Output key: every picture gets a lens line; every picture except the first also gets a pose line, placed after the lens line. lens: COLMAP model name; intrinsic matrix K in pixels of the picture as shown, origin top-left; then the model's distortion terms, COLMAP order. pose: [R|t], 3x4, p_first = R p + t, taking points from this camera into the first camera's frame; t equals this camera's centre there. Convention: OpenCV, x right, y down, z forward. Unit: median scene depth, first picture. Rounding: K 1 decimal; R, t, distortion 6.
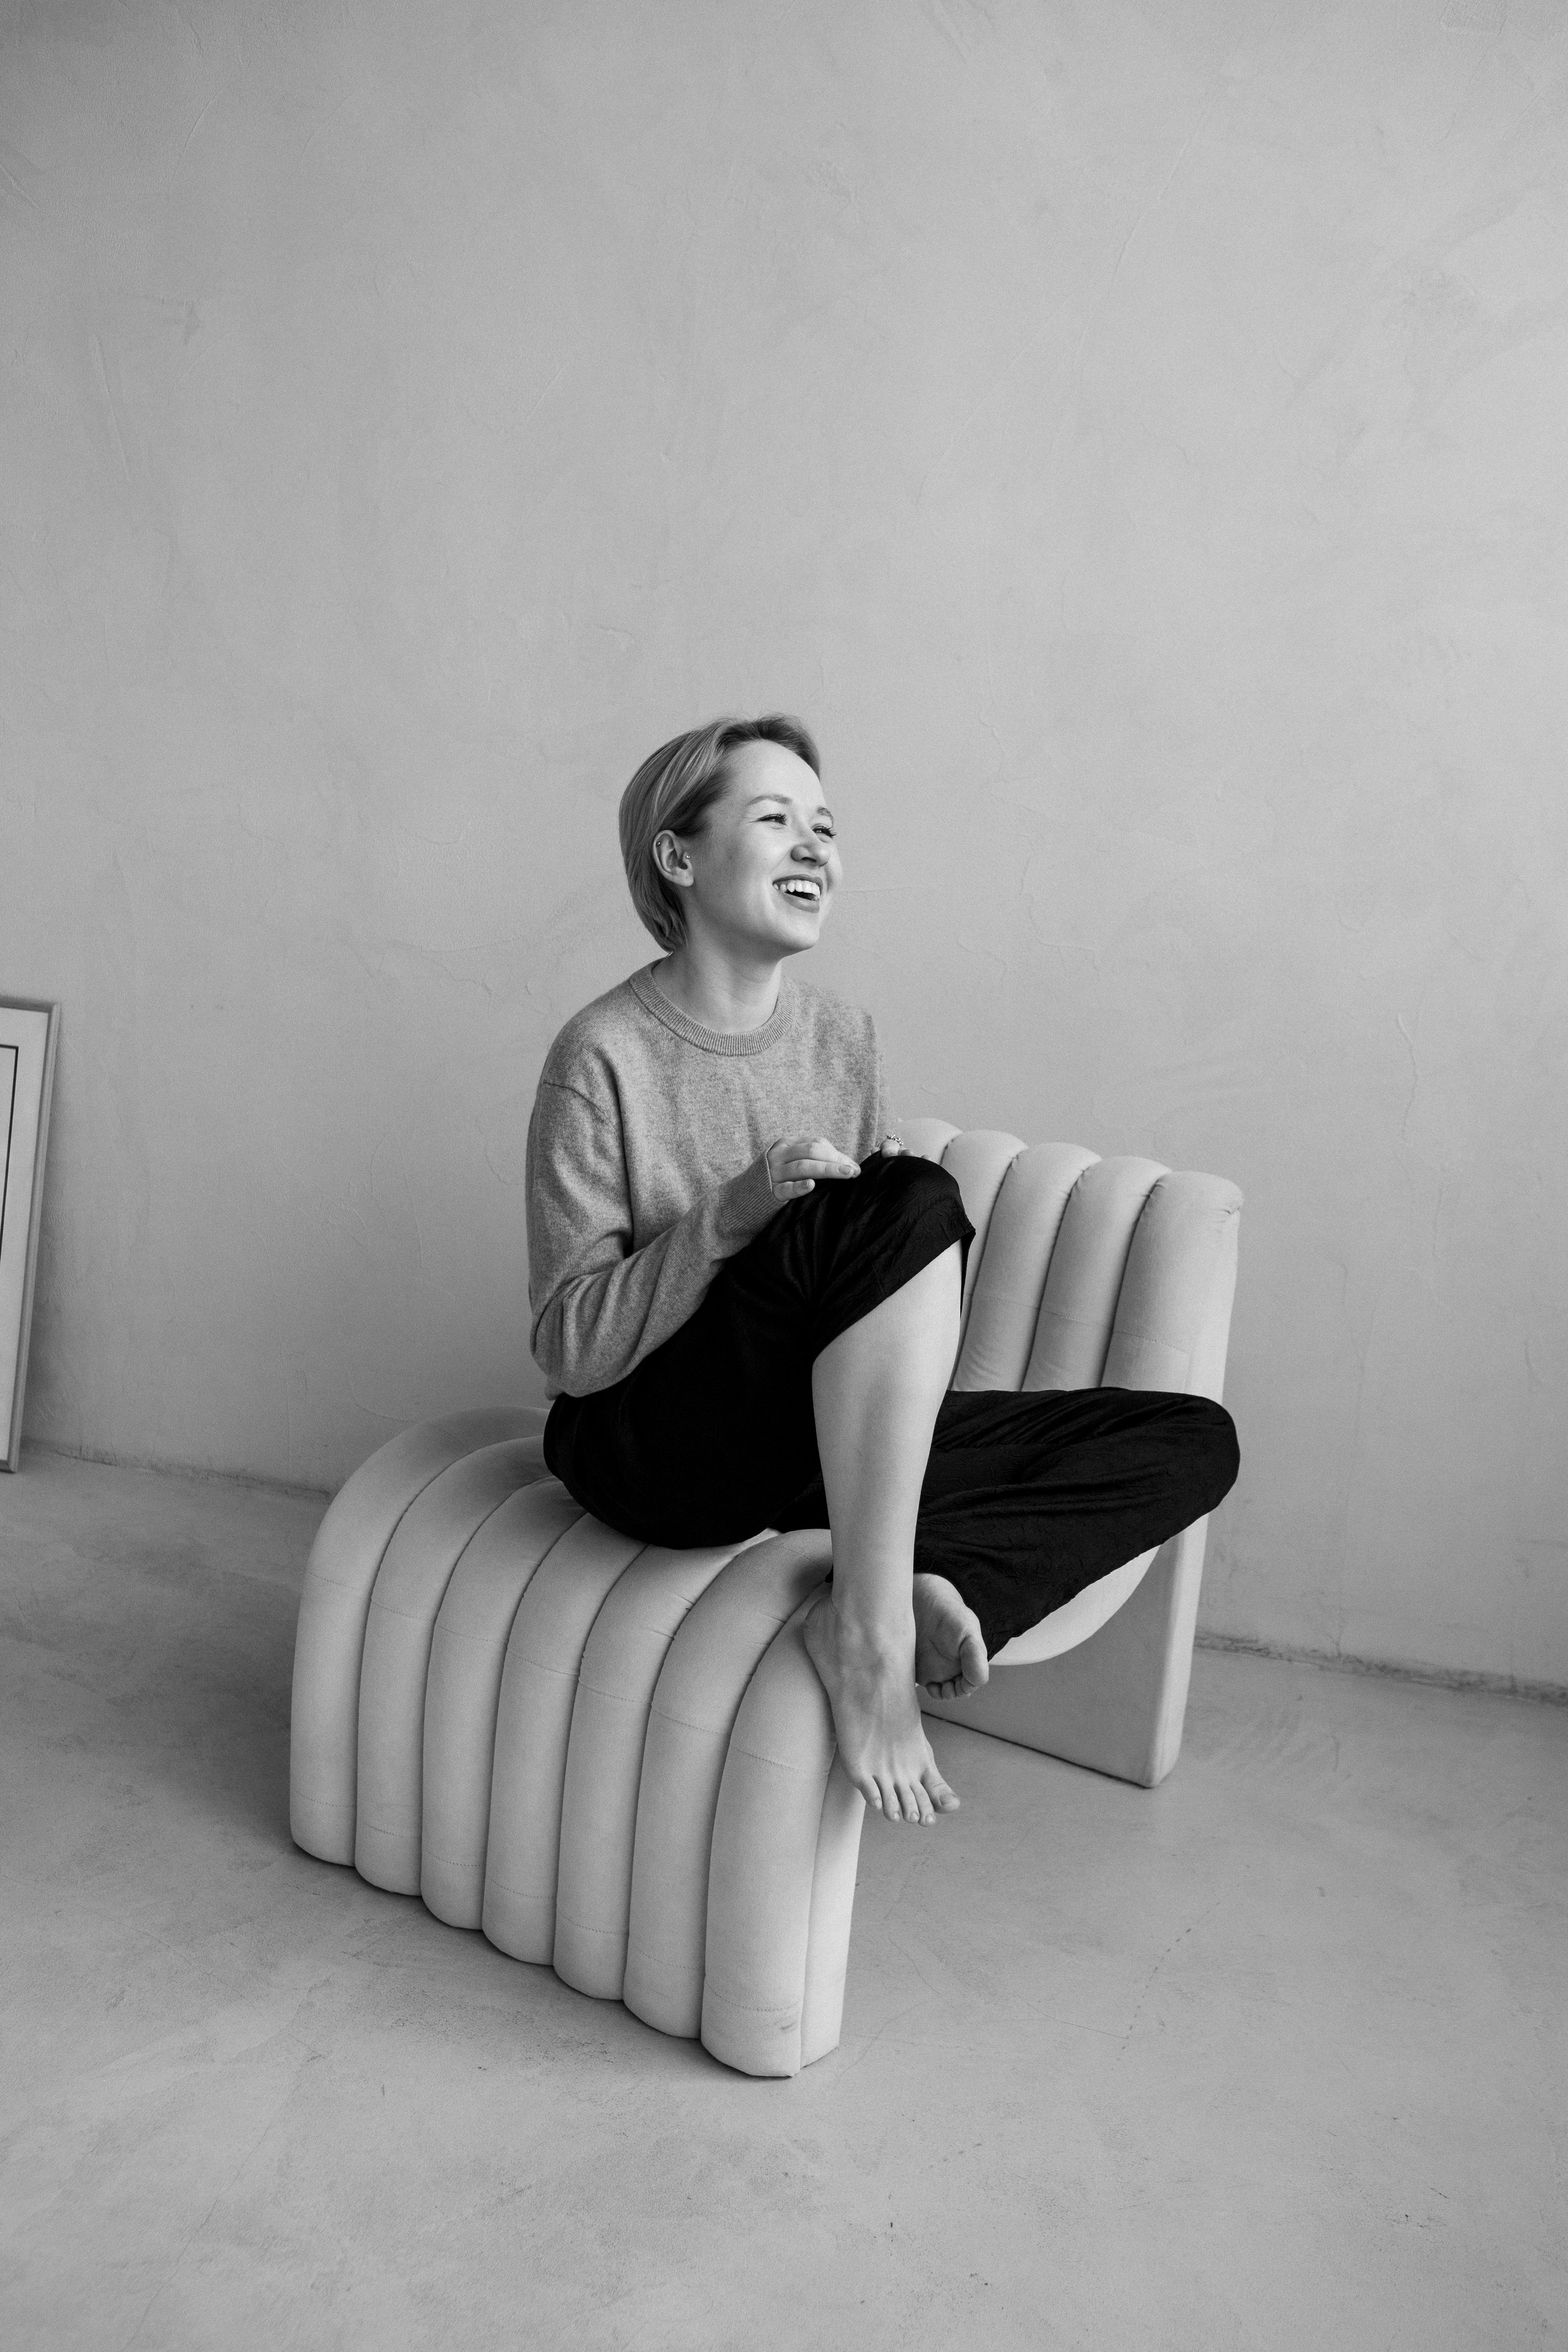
lens RADIAL K [[2116.0, 0, 768.0], [0, 2116.0, 1171.7], [0, 0, 1]] dist [-0.054940, 0.061466]
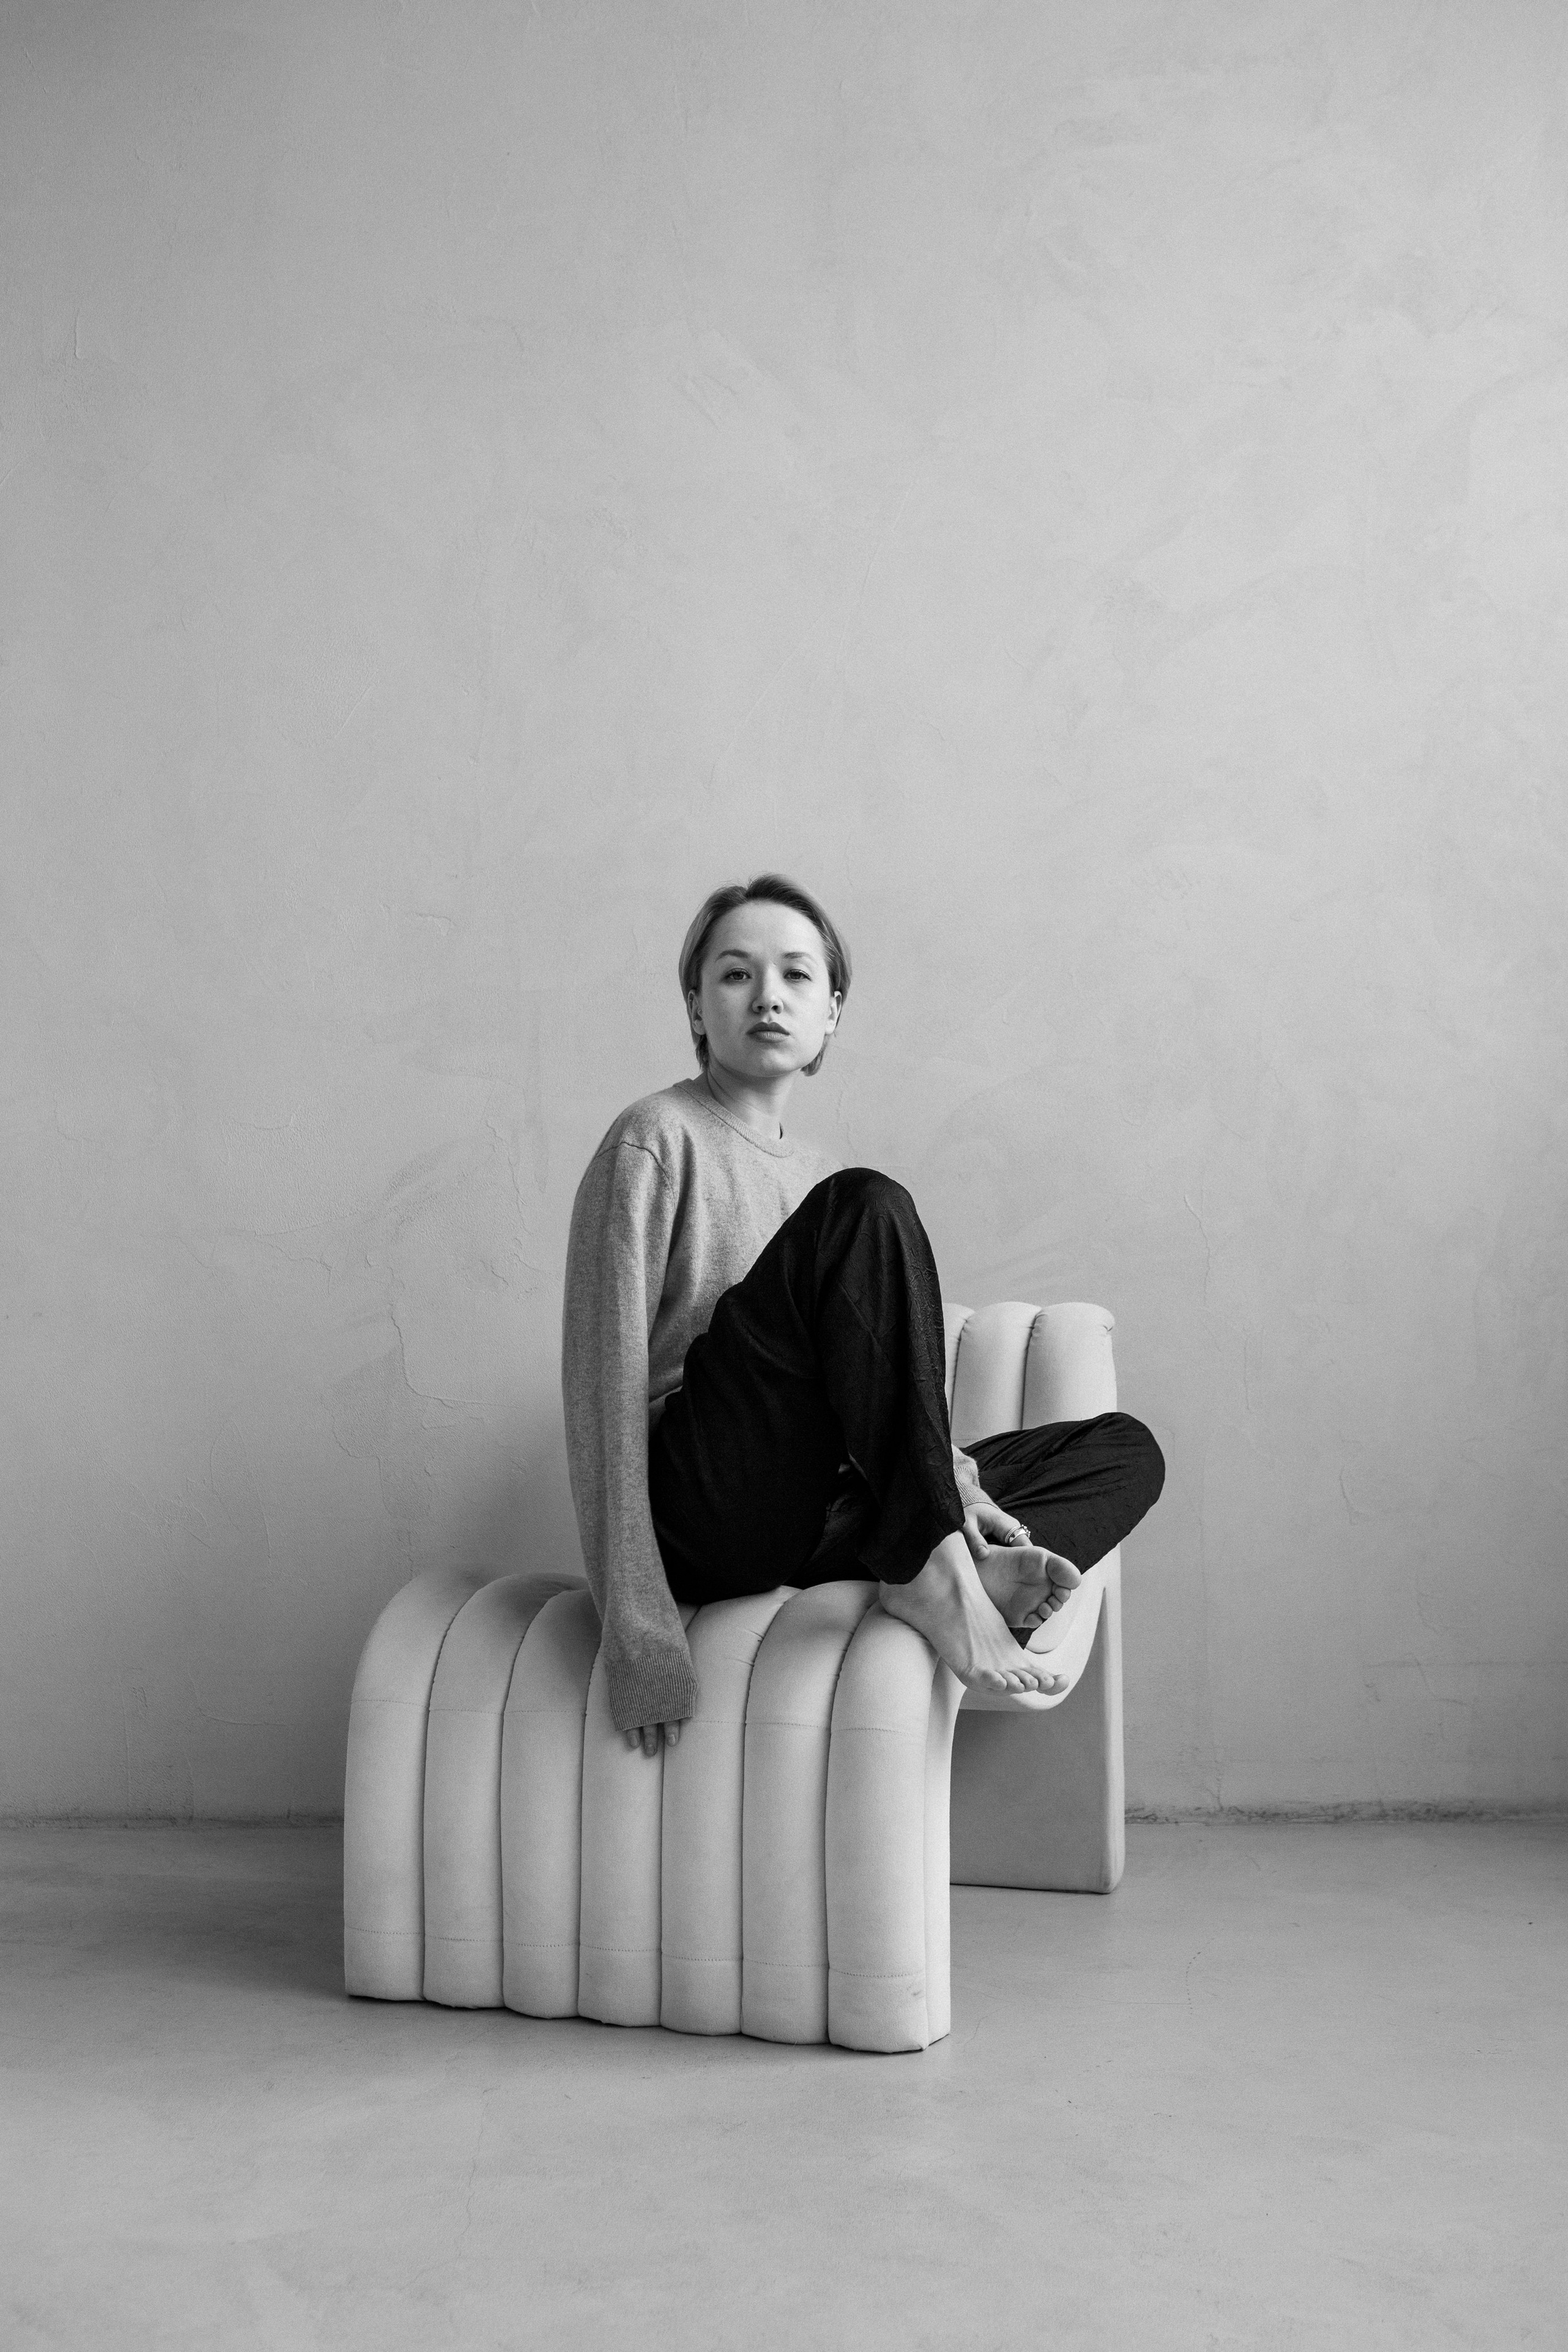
lens RADIAL K [[2445.9, 0, 770.7], [0, 2445.9, 1158.2], [0, 0, 1]] dist [-0.015335, 0.000000]
pose [[0.969621, -0.068093, 0.234944, -0.225463], [0.123856, 0.964919, -0.231497, 0.185363], [-0.210939, 0.253564, 0.944039, -0.194010]]
